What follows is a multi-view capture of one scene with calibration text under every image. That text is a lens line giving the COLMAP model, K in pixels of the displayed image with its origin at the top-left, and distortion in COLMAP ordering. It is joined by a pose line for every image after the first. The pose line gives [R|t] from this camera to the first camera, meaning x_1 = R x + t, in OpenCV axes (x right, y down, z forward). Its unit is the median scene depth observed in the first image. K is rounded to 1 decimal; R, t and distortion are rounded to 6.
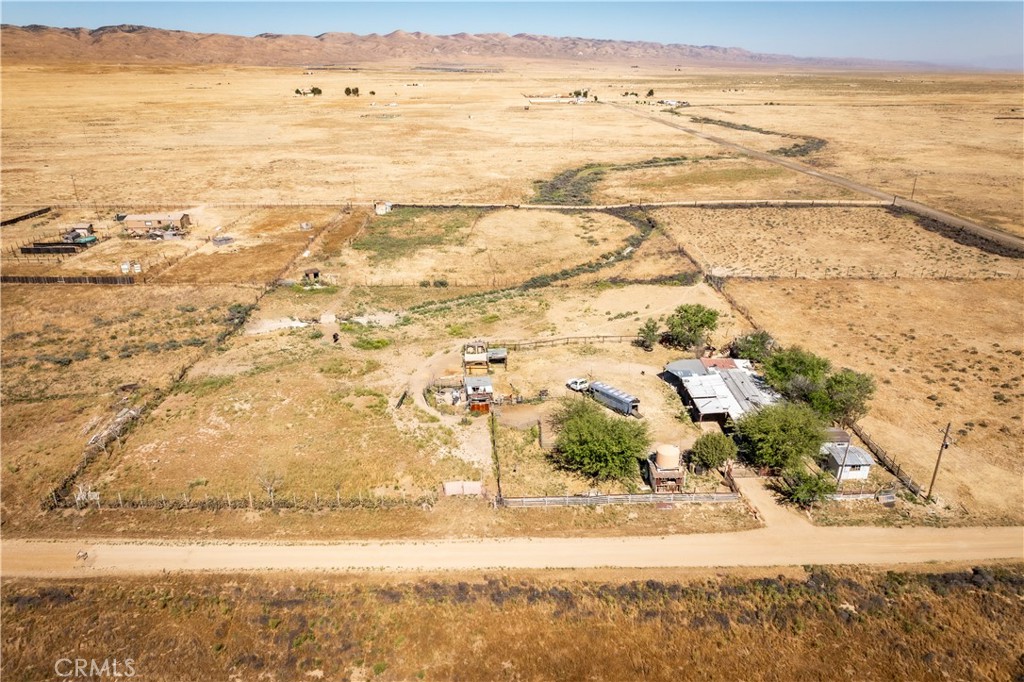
lens RADIAL K [[732.1, 0, 515.9], [0, 732.1, 343.1], [0, 0, 1]] dist [-0.023990, 0.005155]
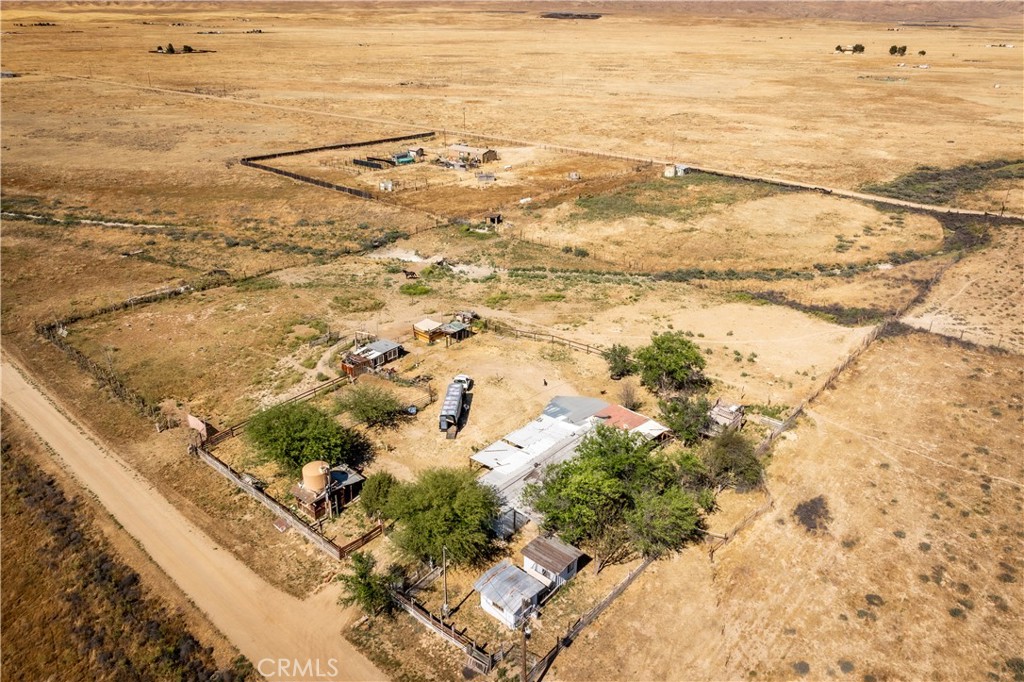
lens RADIAL K [[718.5, 0, 515.1], [0, 718.5, 339.7], [0, 0, 1]] dist [-0.022118, 0.009509]
pose [[0.741235, 0.278611, -0.610694, 0.476066], [-0.243863, 0.959401, 0.141707, -0.095515], [0.625382, 0.043887, 0.779084, 0.279562]]
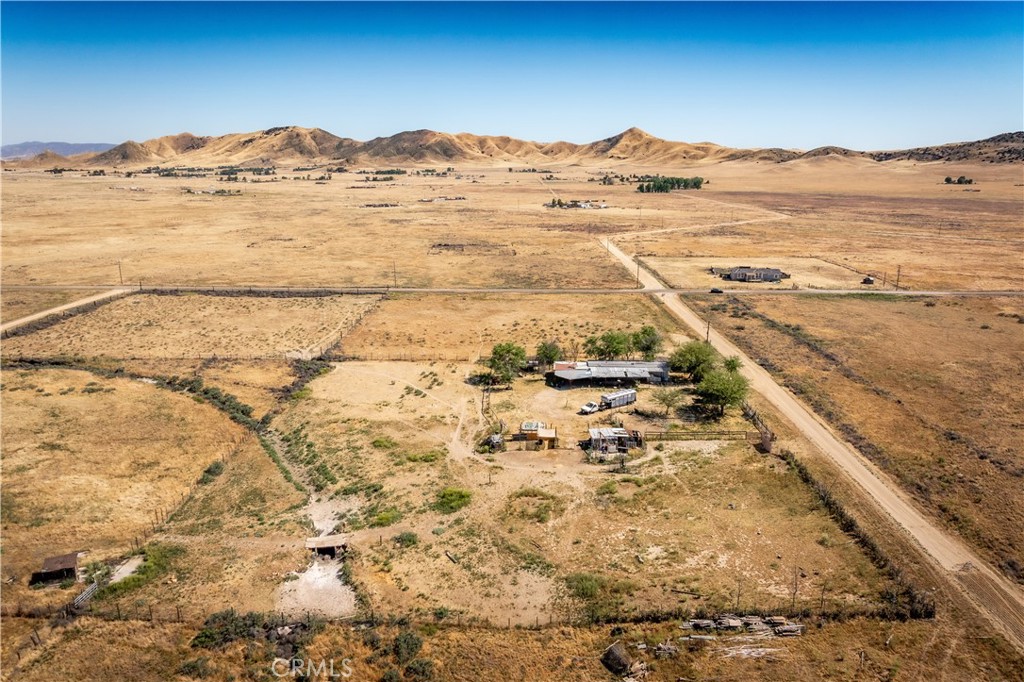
lens RADIAL K [[730.3, 0, 509.9], [0, 730.3, 325.2], [0, 0, 1]] dist [-0.023797, 0.010393]
pose [[0.038352, -0.220206, 0.974699, -0.824722], [0.353398, 0.915369, 0.192897, -0.270670], [-0.934687, 0.337059, 0.112927, 0.701419]]
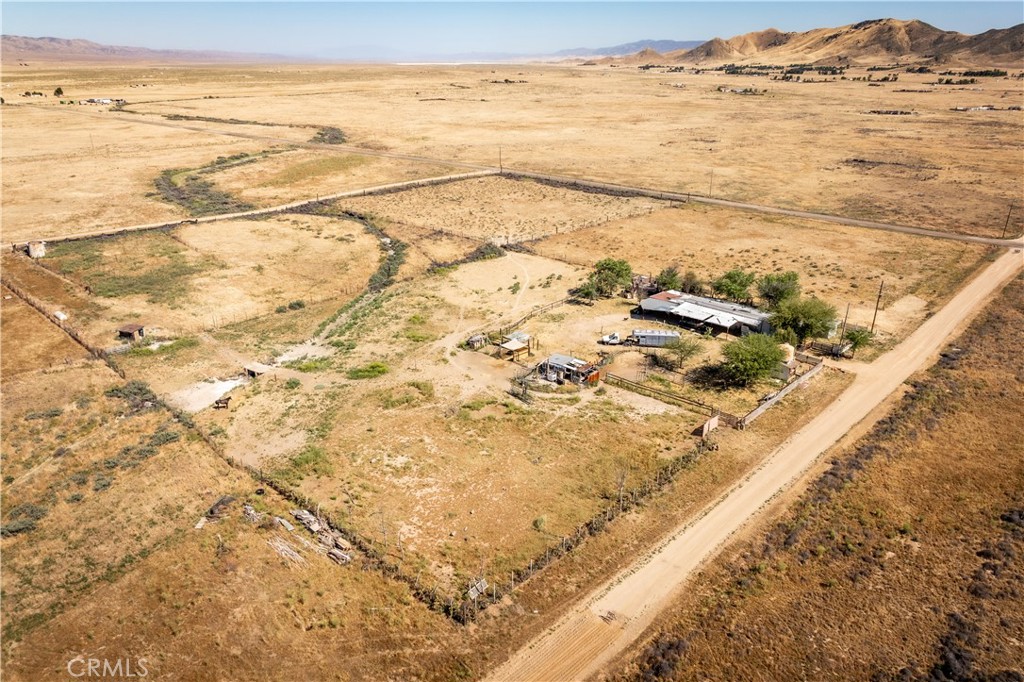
lens RADIAL K [[730.3, 0, 509.9], [0, 730.3, 325.2], [0, 0, 1]] dist [-0.023797, 0.010393]
pose [[0.708939, -0.244690, 0.661462, -0.583299], [0.252517, 0.963774, 0.085879, -0.077558], [-0.658514, 0.106147, 0.745045, 0.186916]]
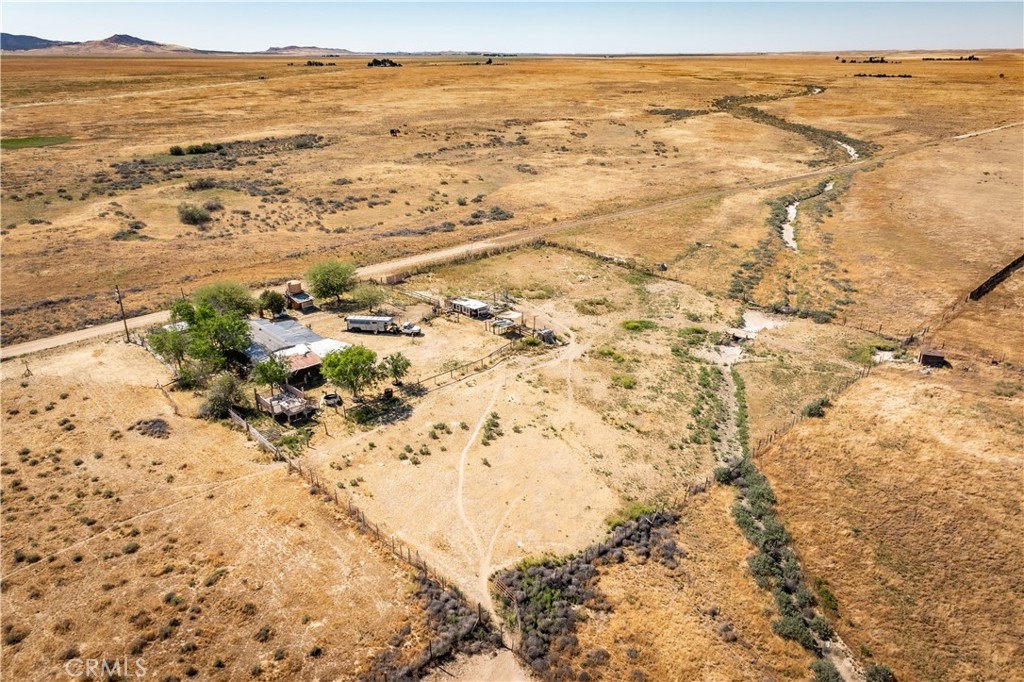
lens RADIAL K [[718.5, 0, 515.1], [0, 718.5, 339.7], [0, 0, 1]] dist [-0.022118, 0.009509]
pose [[-0.739170, 0.248633, -0.625947, 0.505593], [-0.242263, 0.769014, 0.591545, -0.479611], [0.628440, 0.588896, -0.508197, 1.262451]]
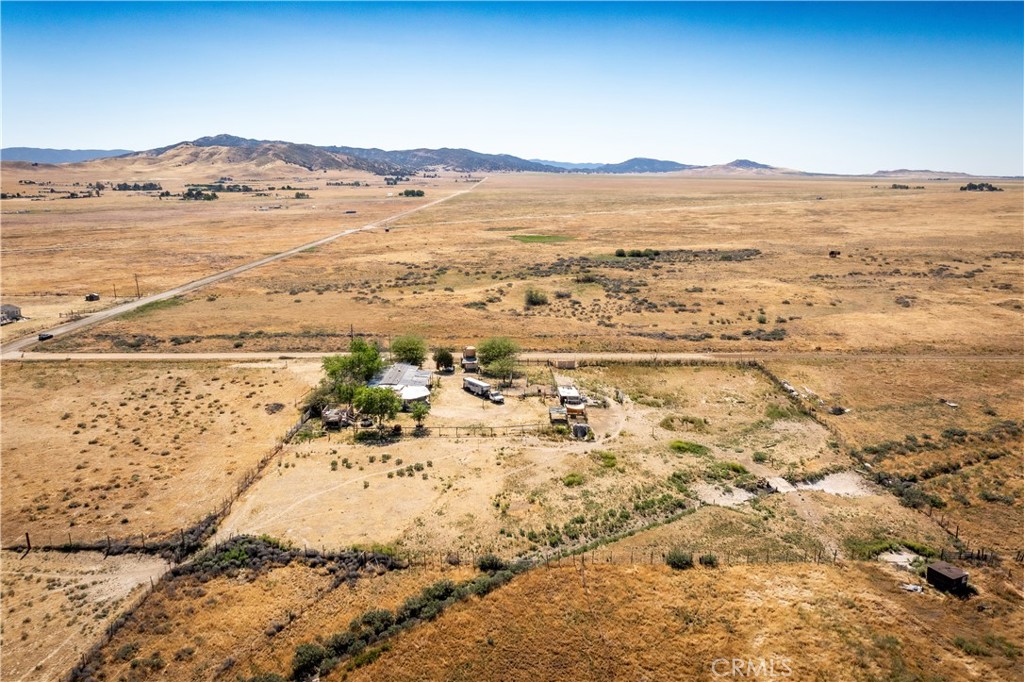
lens RADIAL K [[715.3, 0, 526.2], [0, 715.3, 340.3], [0, 0, 1]] dist [-0.021257, 0.003867]
pose [[-0.999749, -0.006183, 0.021536, 0.001177], [0.006889, 0.829791, 0.558031, -0.583219], [-0.021321, 0.558040, -0.829540, 1.532470]]
